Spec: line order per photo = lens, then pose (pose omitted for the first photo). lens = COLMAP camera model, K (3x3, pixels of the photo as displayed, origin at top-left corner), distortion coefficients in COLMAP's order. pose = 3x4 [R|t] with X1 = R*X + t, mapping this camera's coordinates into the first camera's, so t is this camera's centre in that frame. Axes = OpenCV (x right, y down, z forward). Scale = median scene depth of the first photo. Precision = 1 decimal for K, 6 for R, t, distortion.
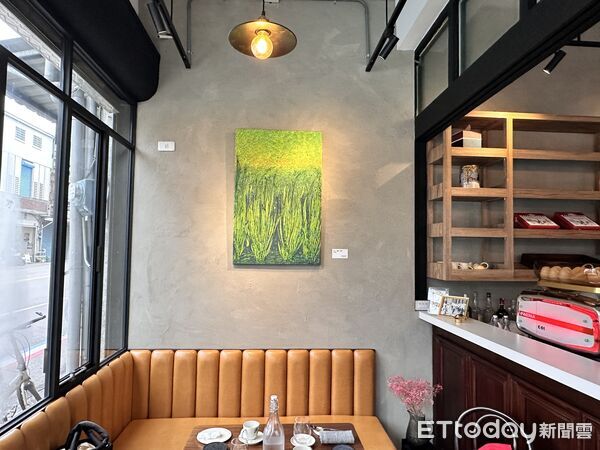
lens RADIAL K [[384.0, 0, 299.4], [0, 384.0, 227.2], [0, 0, 1]] dist [-0.011624, -0.000367]
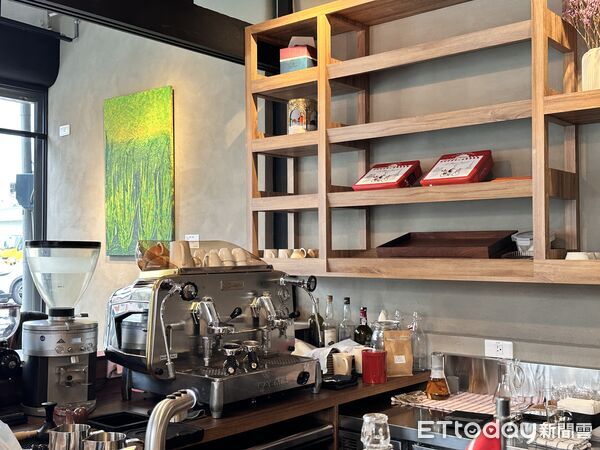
lens RADIAL K [[722.9, 0, 300.1], [0, 722.9, 225.6], [0, 0, 1]] dist [0.040303, 0.000000]
pose [[0.723933, -0.040685, -0.688670, 1.275515], [0.049760, 0.998739, -0.006694, 0.060030], [0.688073, -0.029422, 0.725044, 0.105208]]
